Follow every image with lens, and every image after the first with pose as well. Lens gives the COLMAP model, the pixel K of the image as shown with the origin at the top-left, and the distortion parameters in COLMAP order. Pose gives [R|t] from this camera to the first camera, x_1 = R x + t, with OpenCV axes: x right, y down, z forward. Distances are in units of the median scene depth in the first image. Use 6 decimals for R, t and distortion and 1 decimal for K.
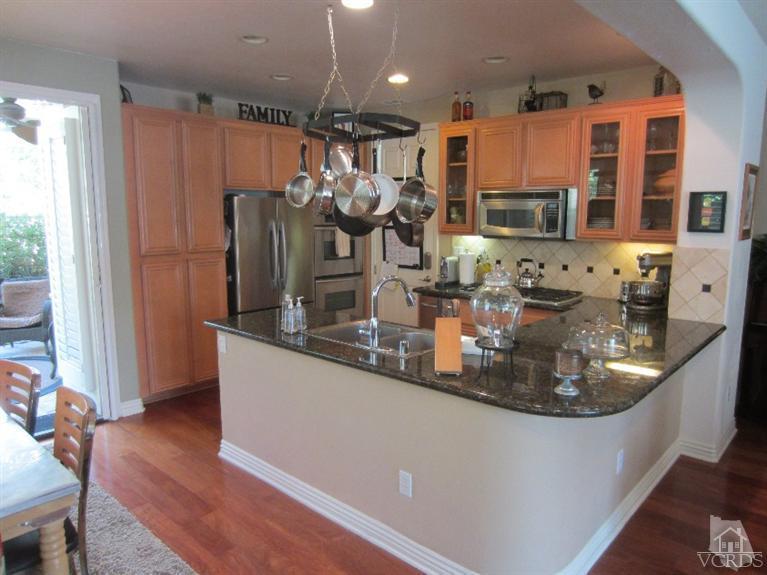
lens RADIAL K [[539.7, 0, 387.2], [0, 539.7, 290.2], [0, 0, 1]] dist [-0.043328, 0.016799]
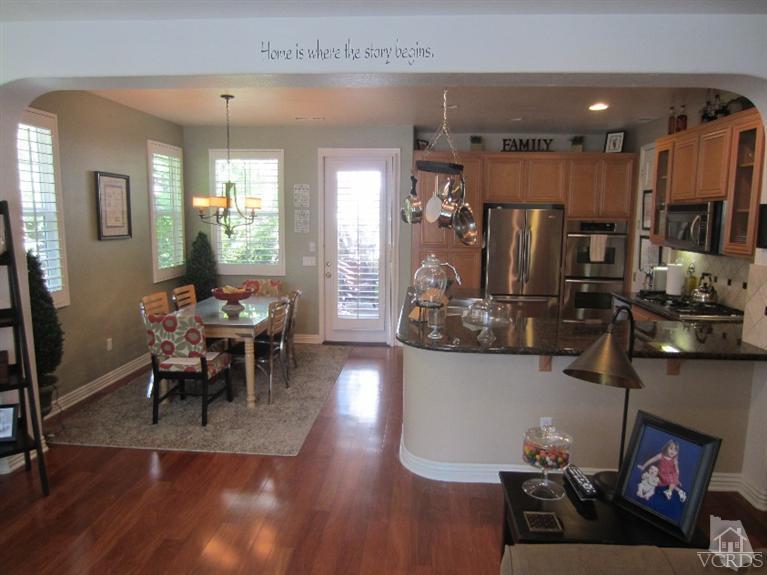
lens RADIAL K [[539.7, 0, 385.6], [0, 539.7, 289.3], [0, 0, 1]] dist [-0.043328, 0.016799]
pose [[0.614155, 0.112228, -0.781165, 0.703920], [-0.123618, 0.991299, 0.045228, -0.000901], [0.779444, 0.068789, 0.622684, -0.045165]]
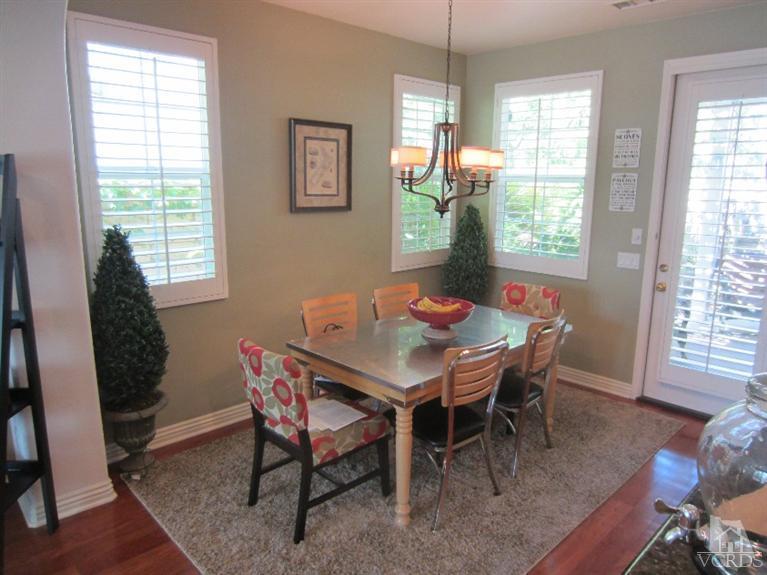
lens RADIAL K [[539.7, 0, 391.6], [0, 539.7, 289.2], [0, 0, 1]] dist [-0.043328, 0.016799]
pose [[-0.065912, 0.195782, -0.978430, 0.272916], [-0.155802, 0.966516, 0.203893, -0.059519], [0.985587, 0.165880, -0.033201, 0.386923]]
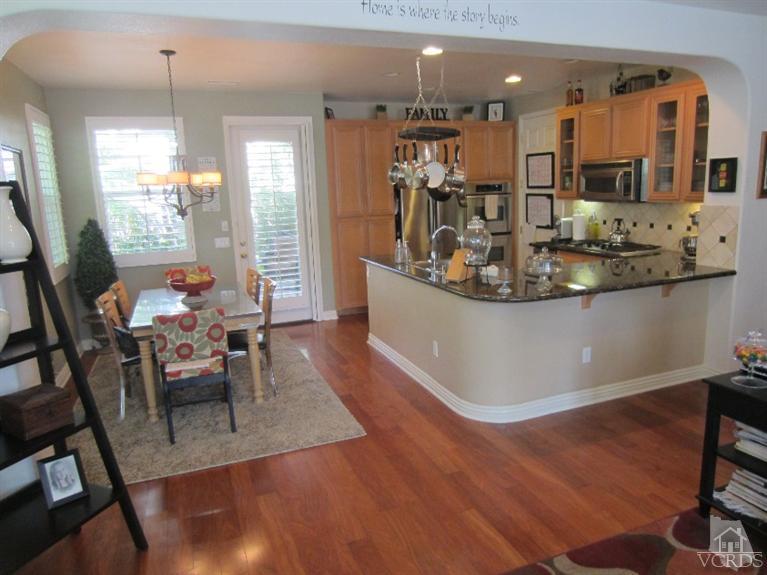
lens RADIAL K [[539.7, 0, 388.8], [0, 539.7, 289.0], [0, 0, 1]] dist [-0.043328, 0.016799]
pose [[0.892894, 0.049316, -0.447559, 0.368611], [-0.025569, 0.997933, 0.058952, 0.044155], [0.449541, -0.041194, 0.892309, -0.319667]]
